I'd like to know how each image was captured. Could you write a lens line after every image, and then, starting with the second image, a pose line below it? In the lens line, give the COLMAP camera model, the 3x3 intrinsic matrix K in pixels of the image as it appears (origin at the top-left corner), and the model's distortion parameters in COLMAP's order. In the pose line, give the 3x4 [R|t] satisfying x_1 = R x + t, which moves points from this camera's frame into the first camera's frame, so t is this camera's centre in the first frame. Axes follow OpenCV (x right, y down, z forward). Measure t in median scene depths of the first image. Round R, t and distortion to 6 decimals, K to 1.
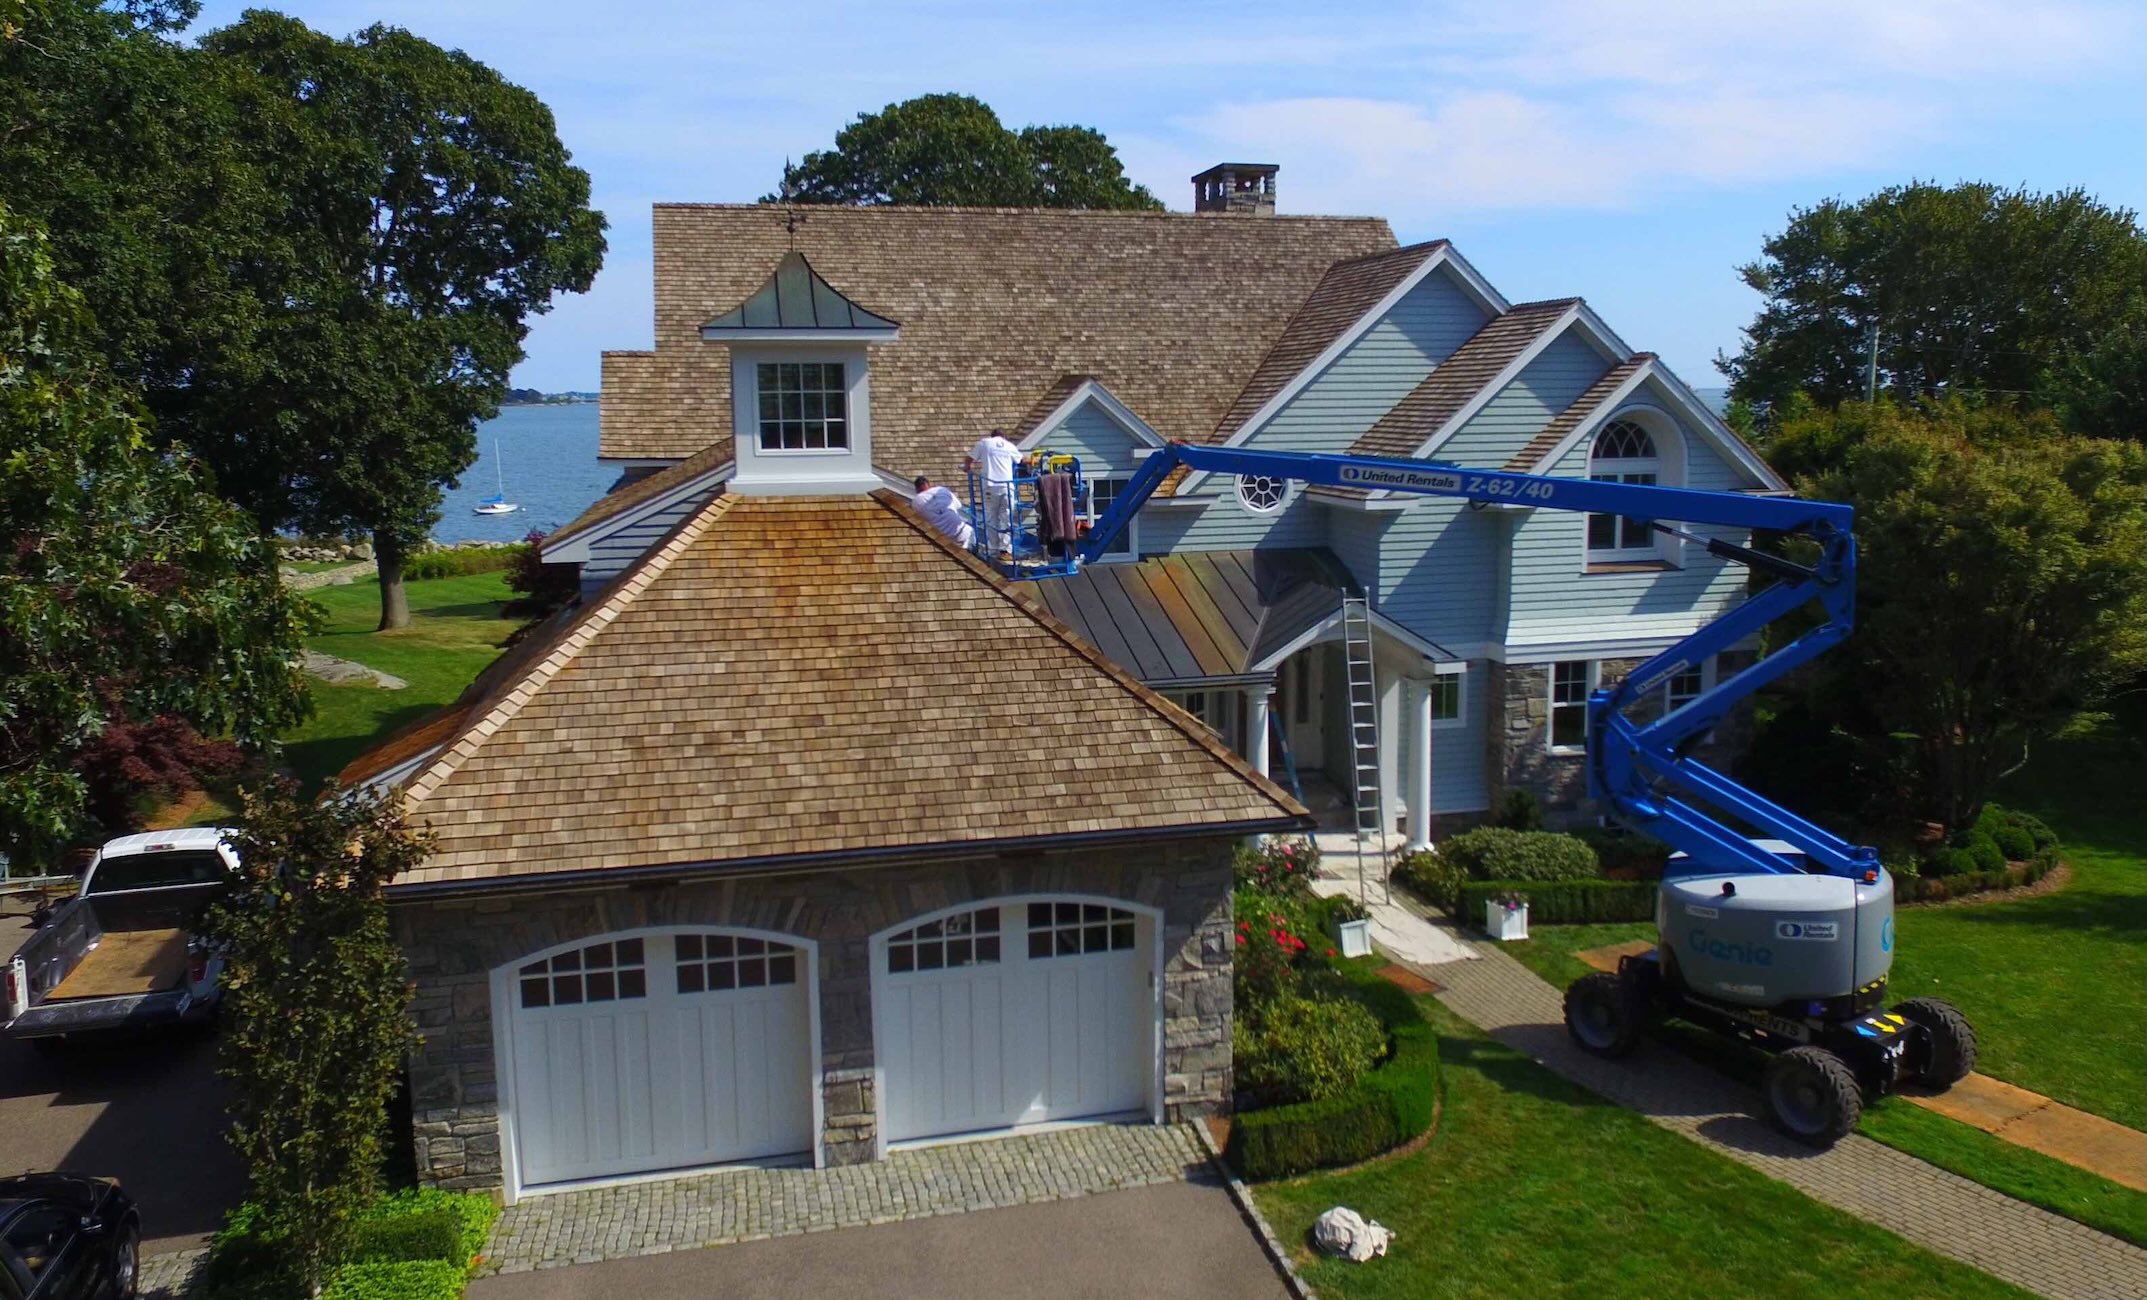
lens RADIAL K [[1541.9, 0, 1114.2], [0, 1541.9, 643.1], [0, 0, 1]] dist [-0.003881, -0.007423]
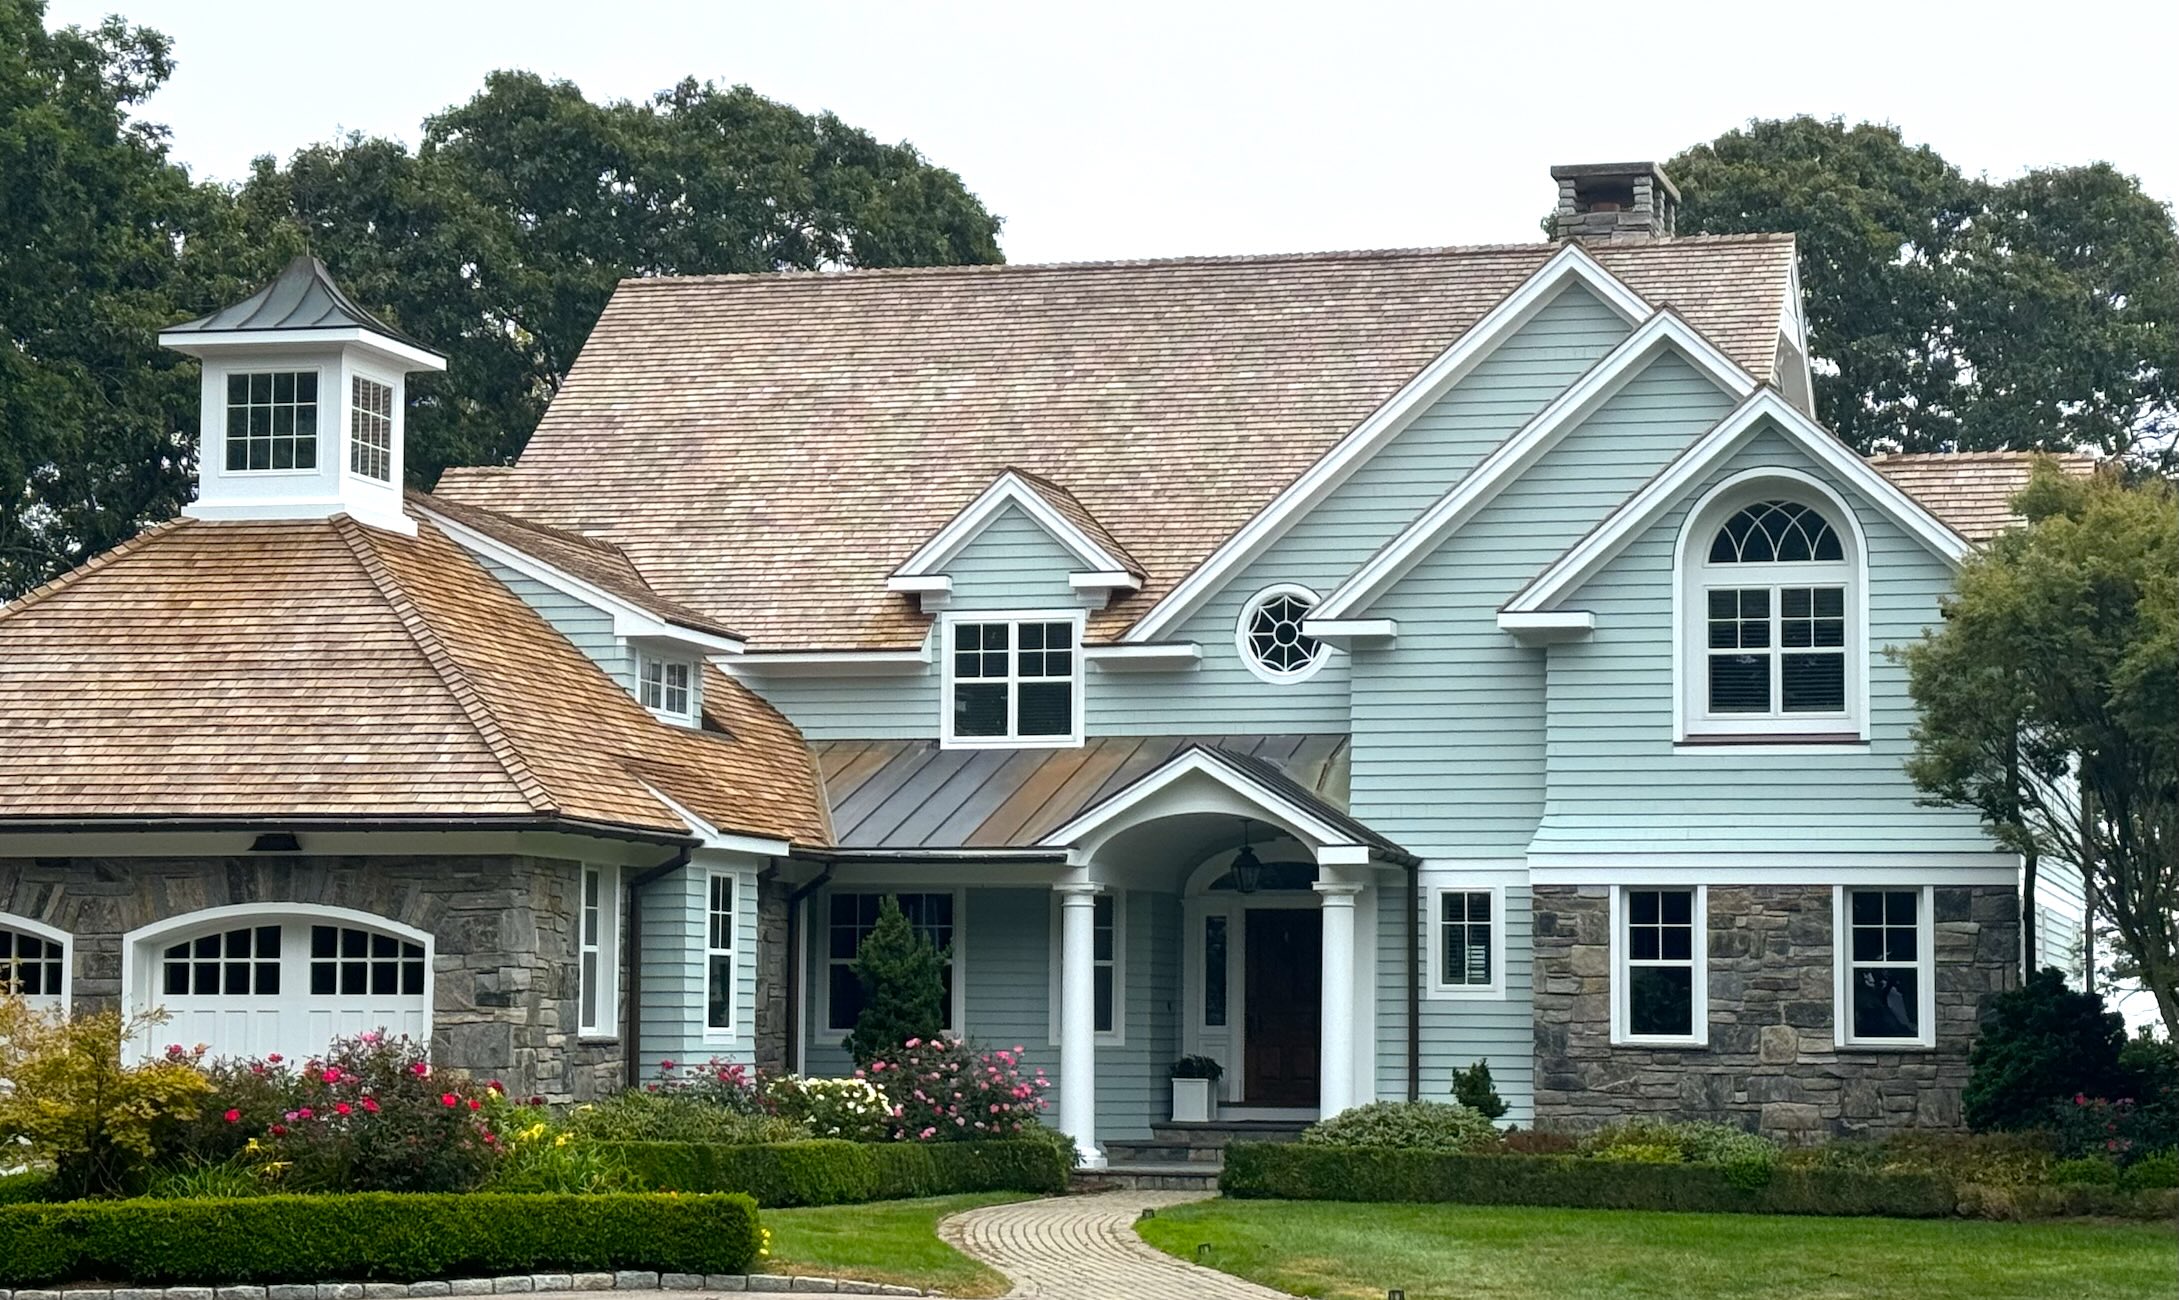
lens RADIAL K [[4383.2, 0, 1093.7], [0, 4383.2, 635.0], [0, 0, 1]] dist [0.186053, 0.000000]
pose [[0.871810, -0.027608, -0.489066, 1.041327], [-0.092684, 0.971078, -0.220037, 0.344652], [0.480996, 0.237159, 0.844037, -0.631662]]
